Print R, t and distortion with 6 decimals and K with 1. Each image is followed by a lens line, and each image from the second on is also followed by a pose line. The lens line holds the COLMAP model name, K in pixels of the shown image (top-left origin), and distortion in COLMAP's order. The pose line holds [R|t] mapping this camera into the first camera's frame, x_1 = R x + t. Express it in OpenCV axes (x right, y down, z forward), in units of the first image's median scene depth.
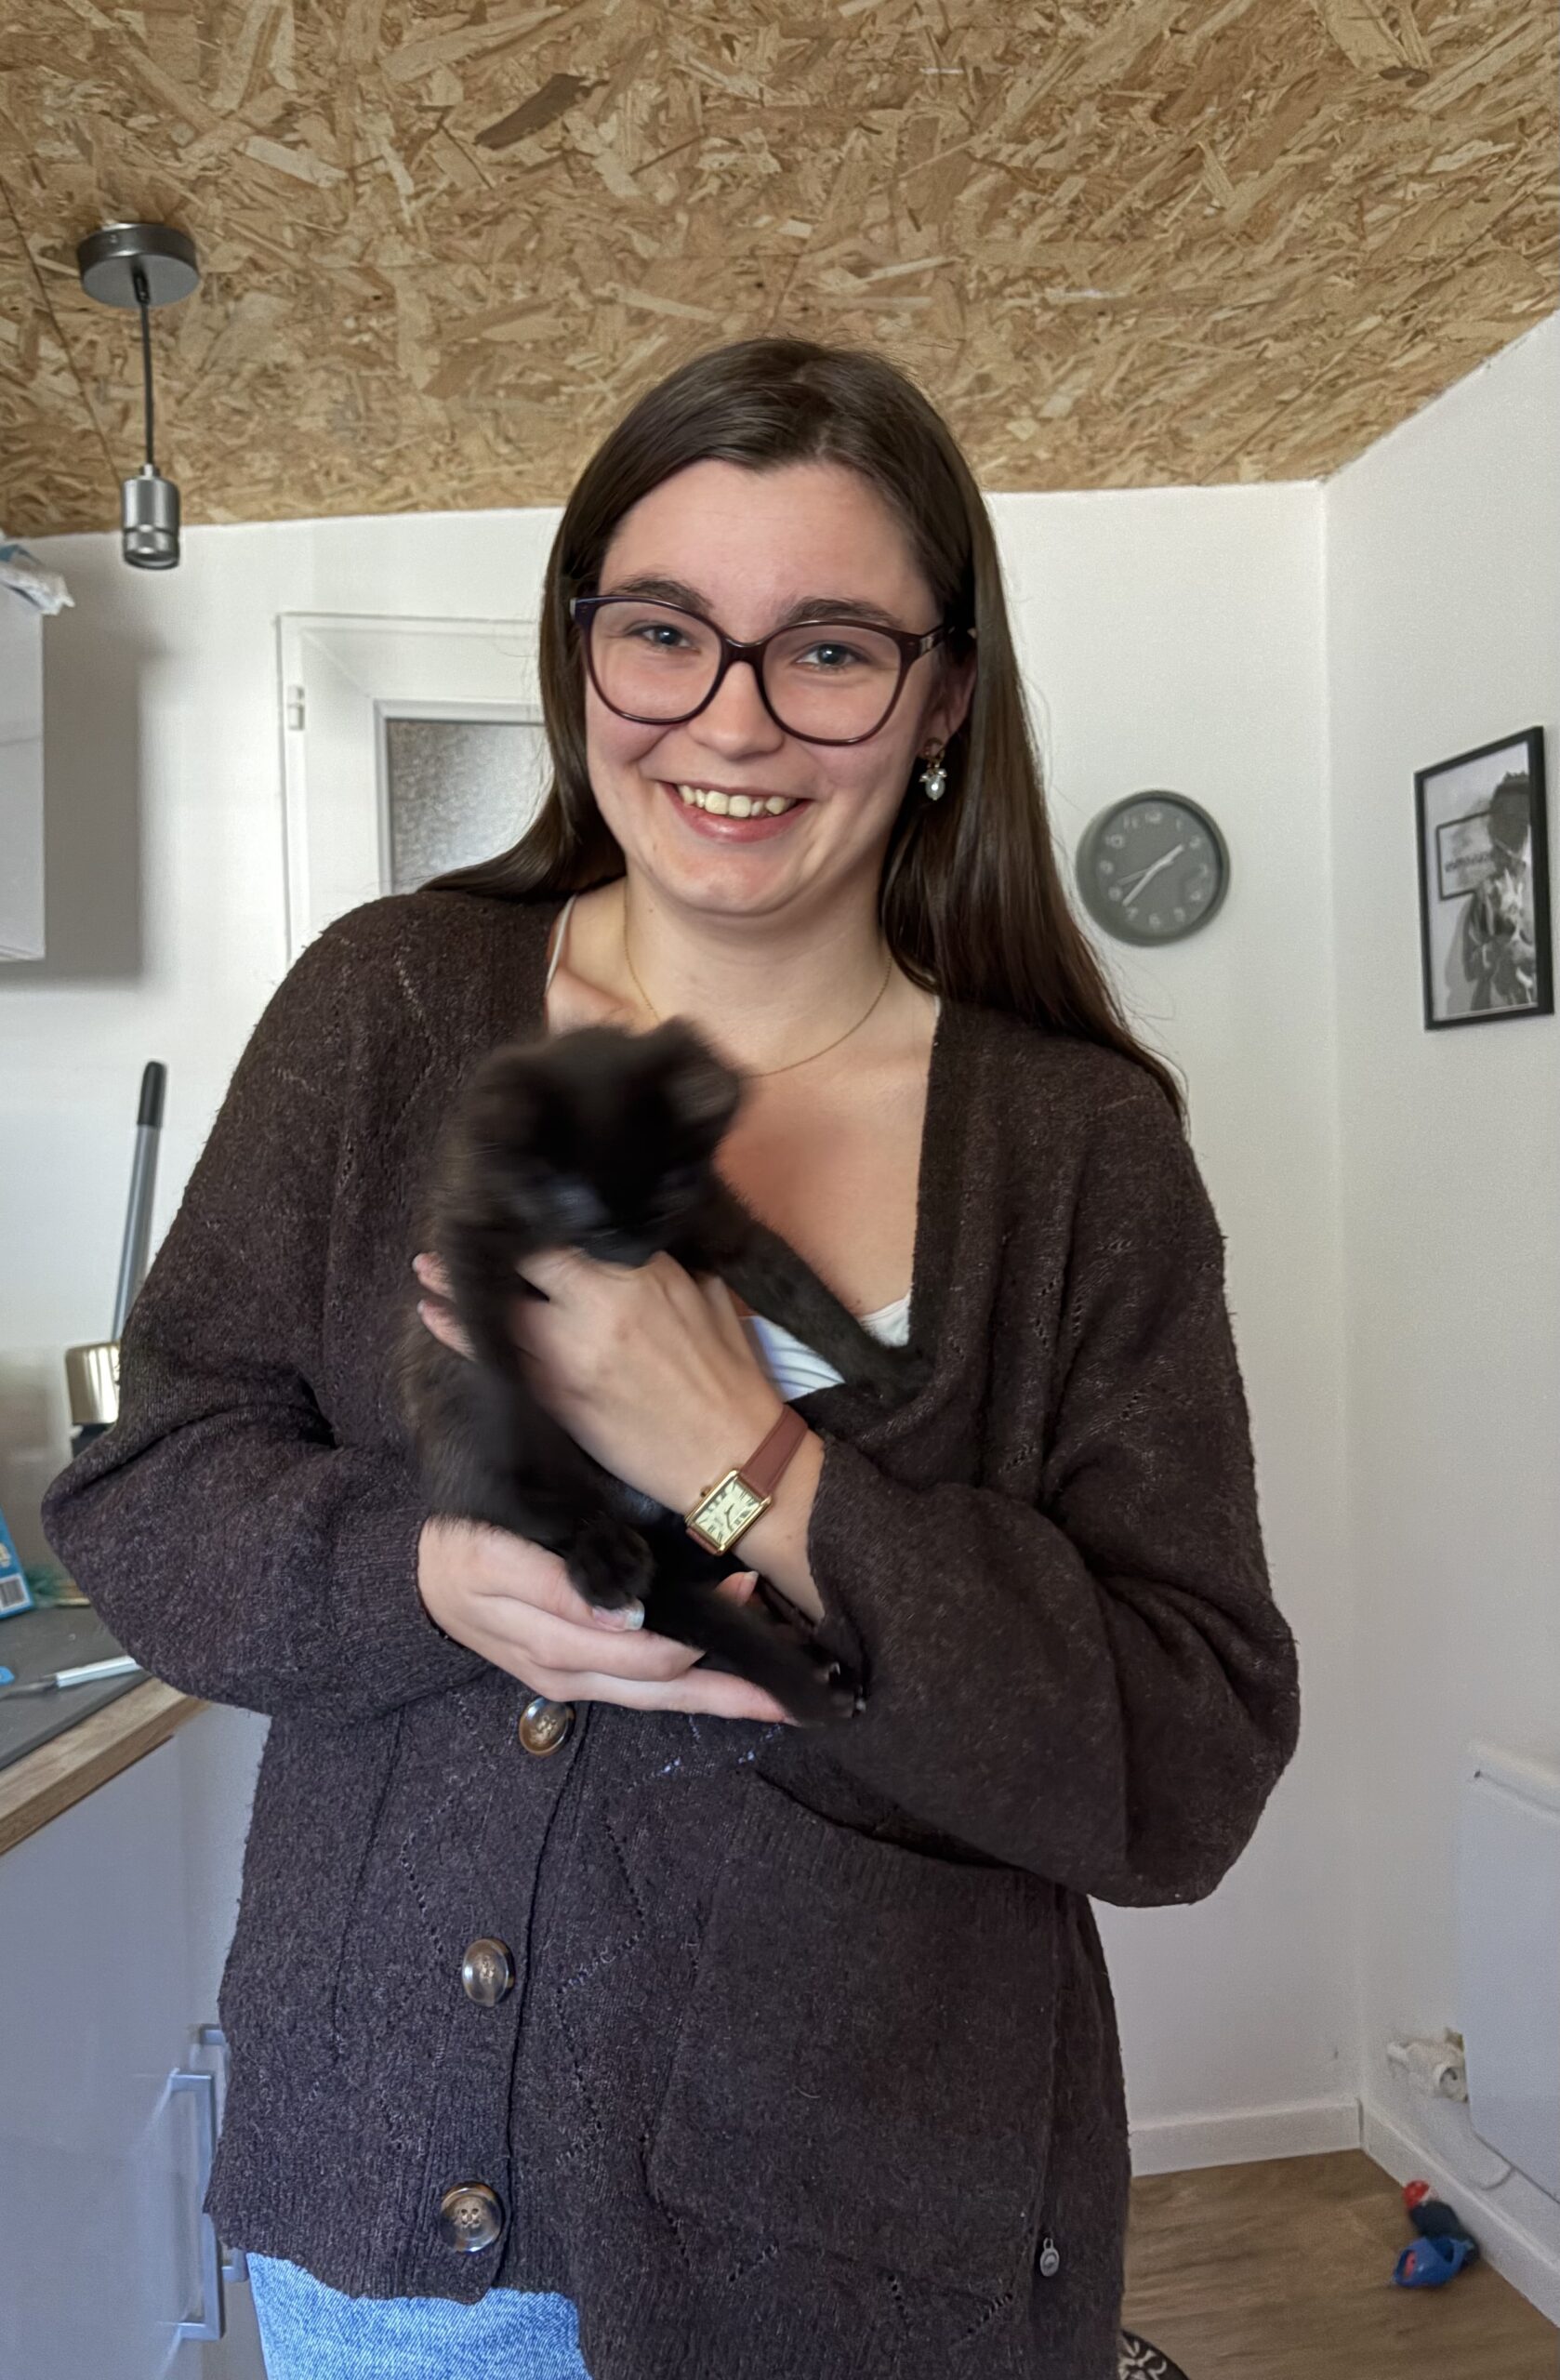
lens RADIAL K [[1831.9, 0, 677.8], [0, 1831.9, 1191.8], [0, 0, 1]] dist [0.089202, -0.103545]
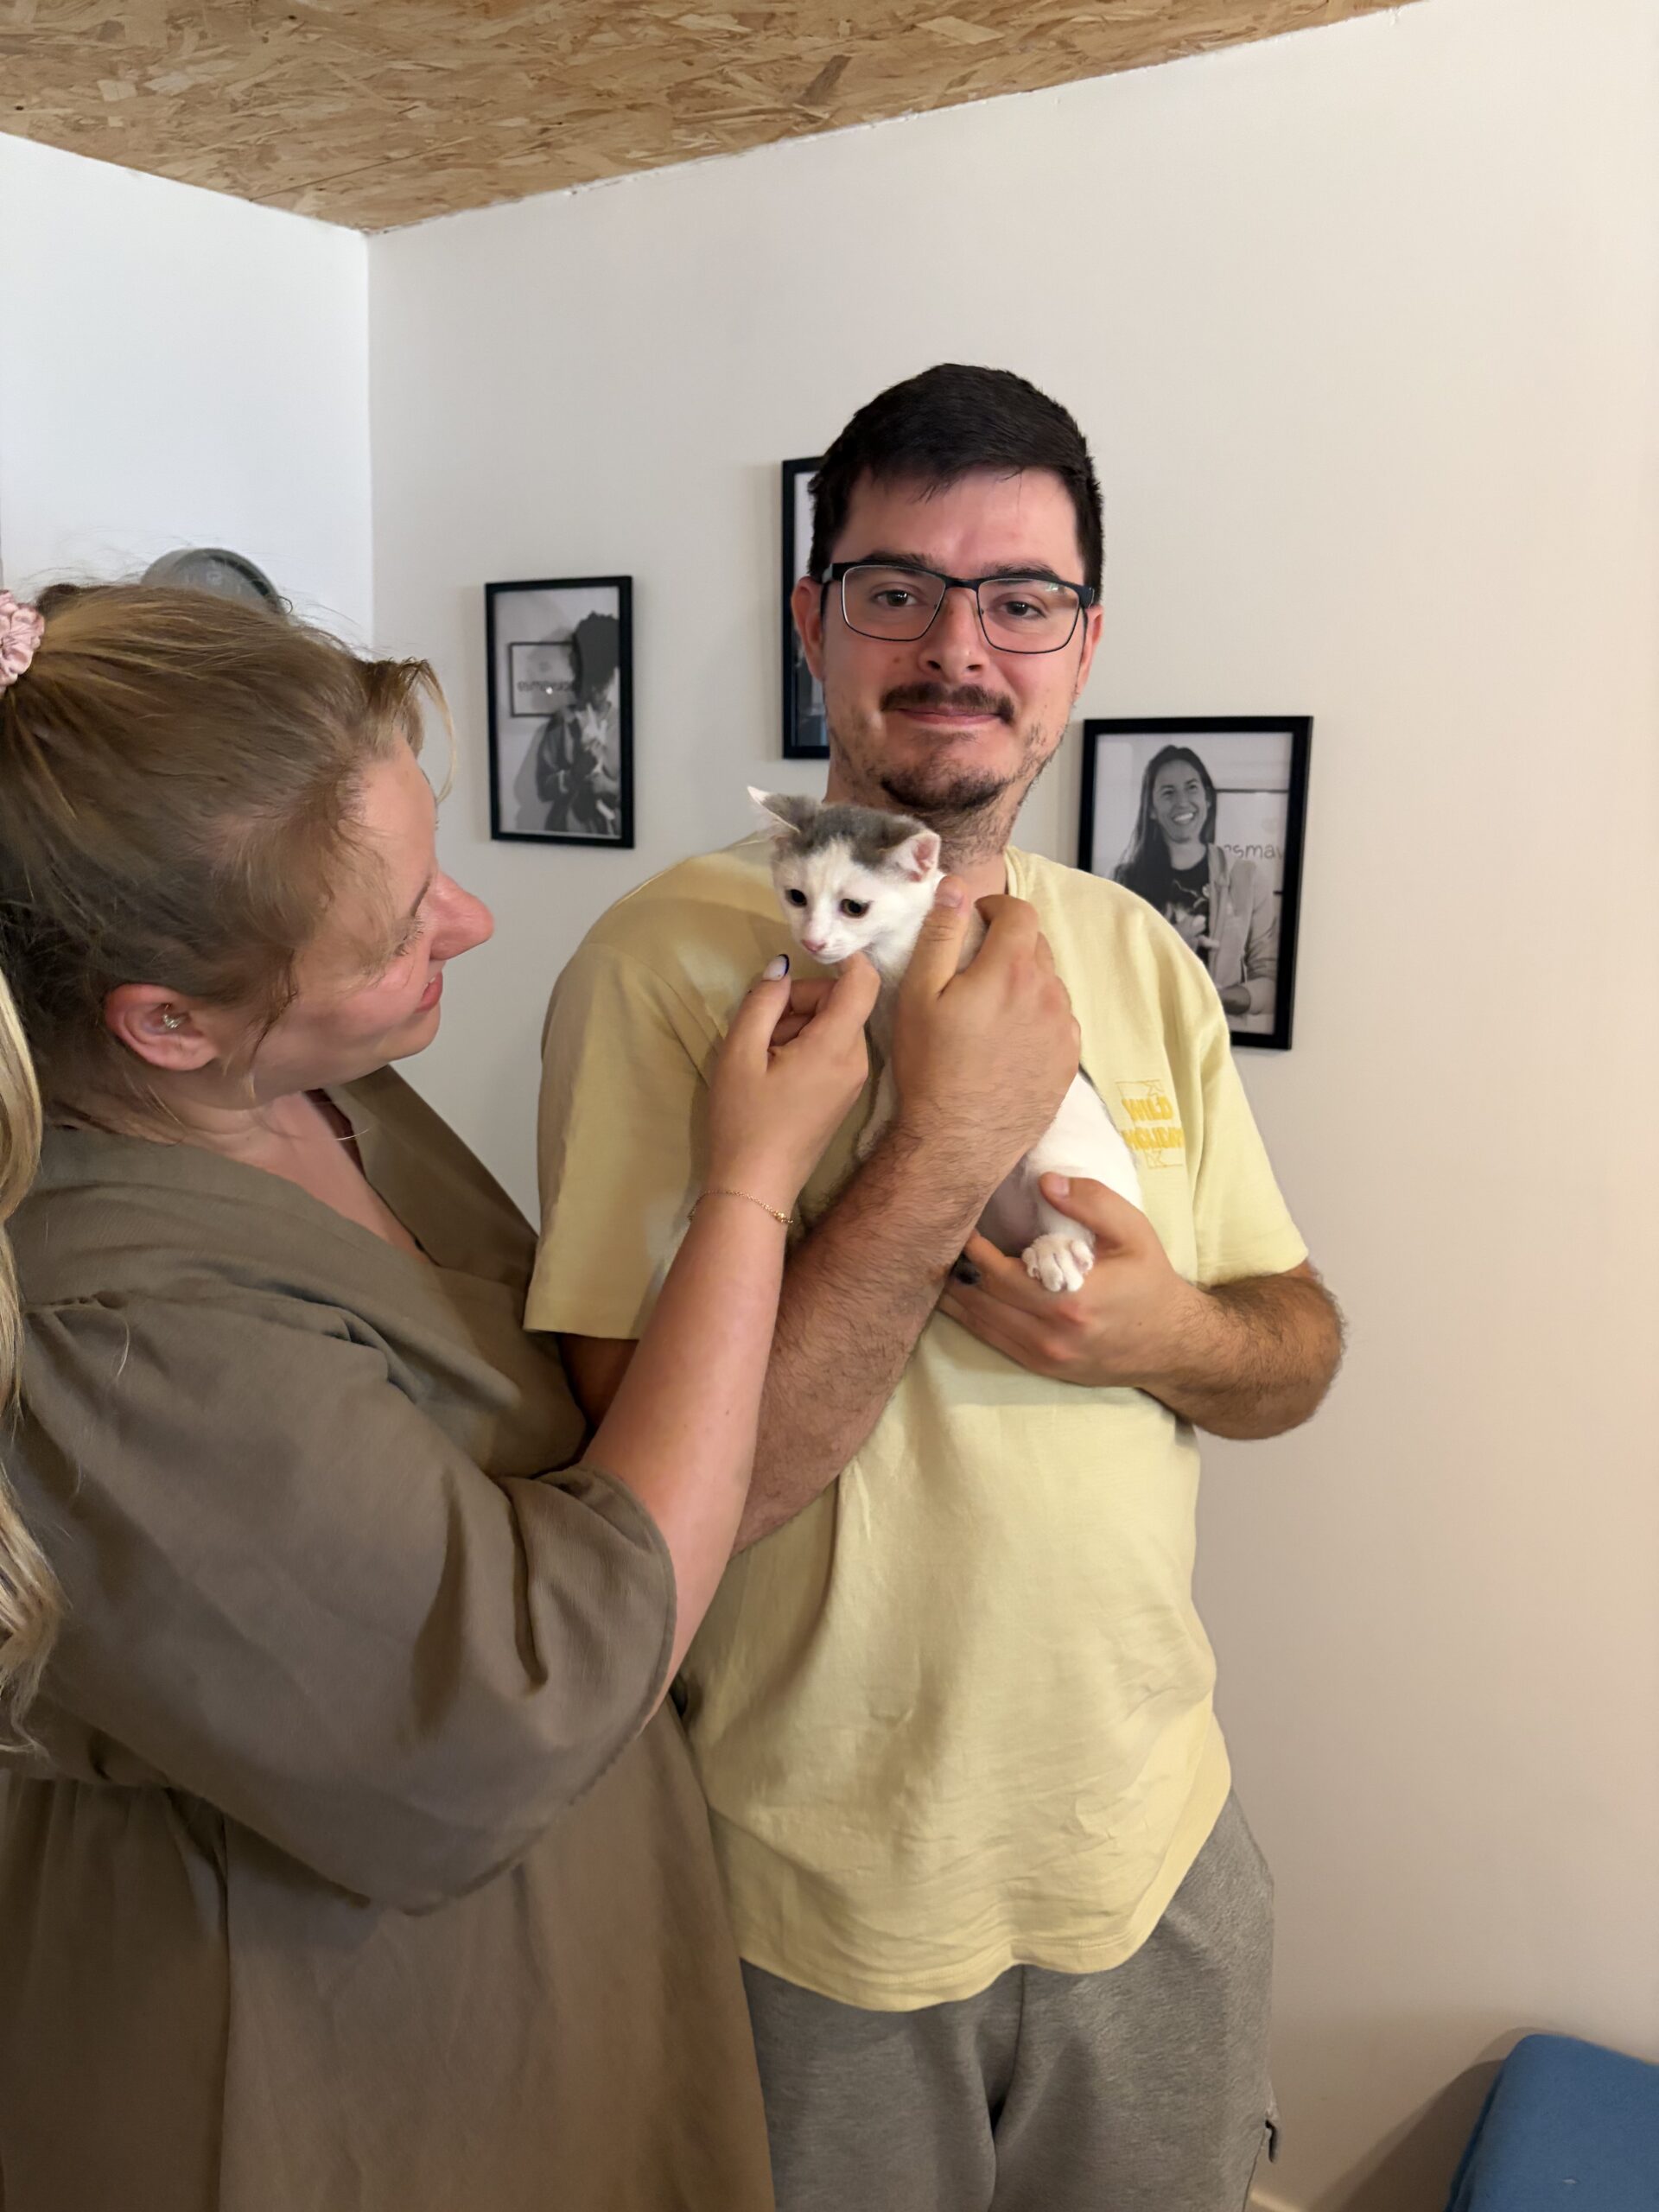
lens RADIAL K [[1713.1, 0, 862.7], [0, 1713.1, 1100.7], [0, 0, 1]] dist [0.045275, -0.064229]
pose [[0.685031, -0.068630, 0.725274, -0.178259], [-0.048029, 0.989132, 0.138963, -0.093358], [-0.726929, -0.130028, 0.674290, 0.192888]]
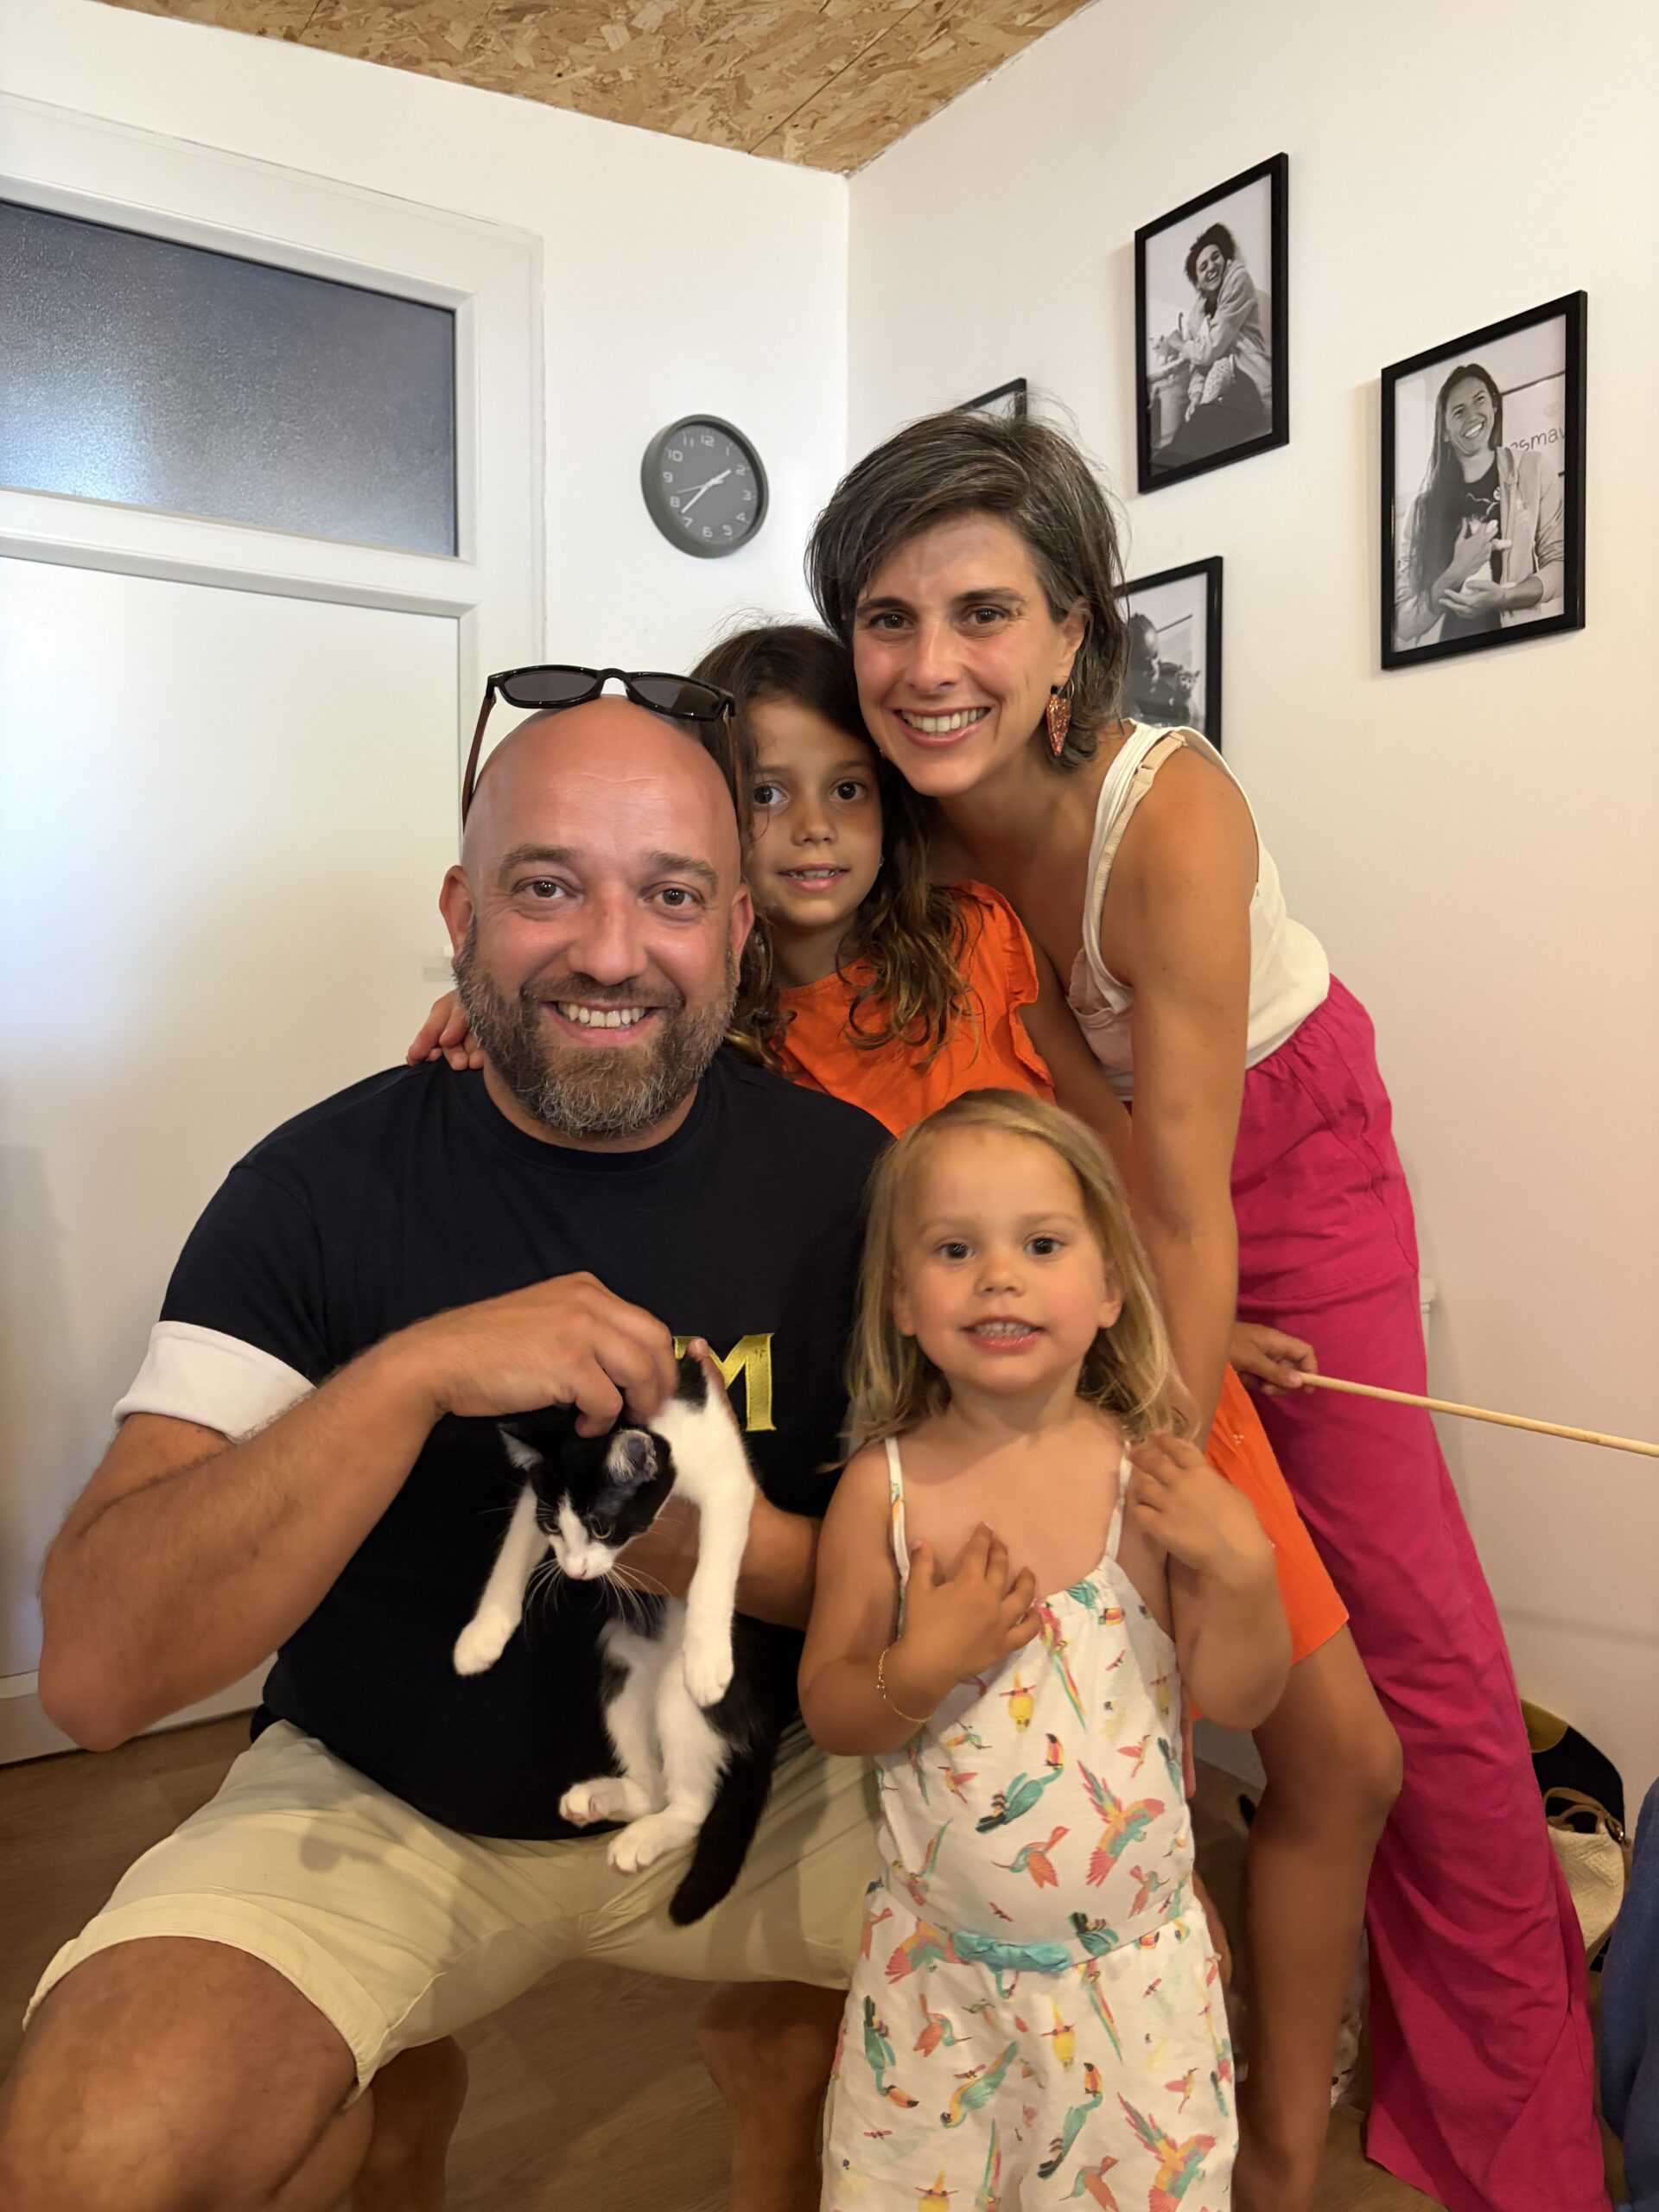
lens RADIAL K [[1707.0, 0, 836.2], [0, 1707.0, 1061.2], [0, 0, 1]] dist [0.134506, -0.178753]
pose [[0.921149, 0.016948, 0.388840, -0.089803], [-0.027246, 0.999409, 0.020983, 0.177400], [-0.388254, -0.029923, 0.921066, -0.025980]]
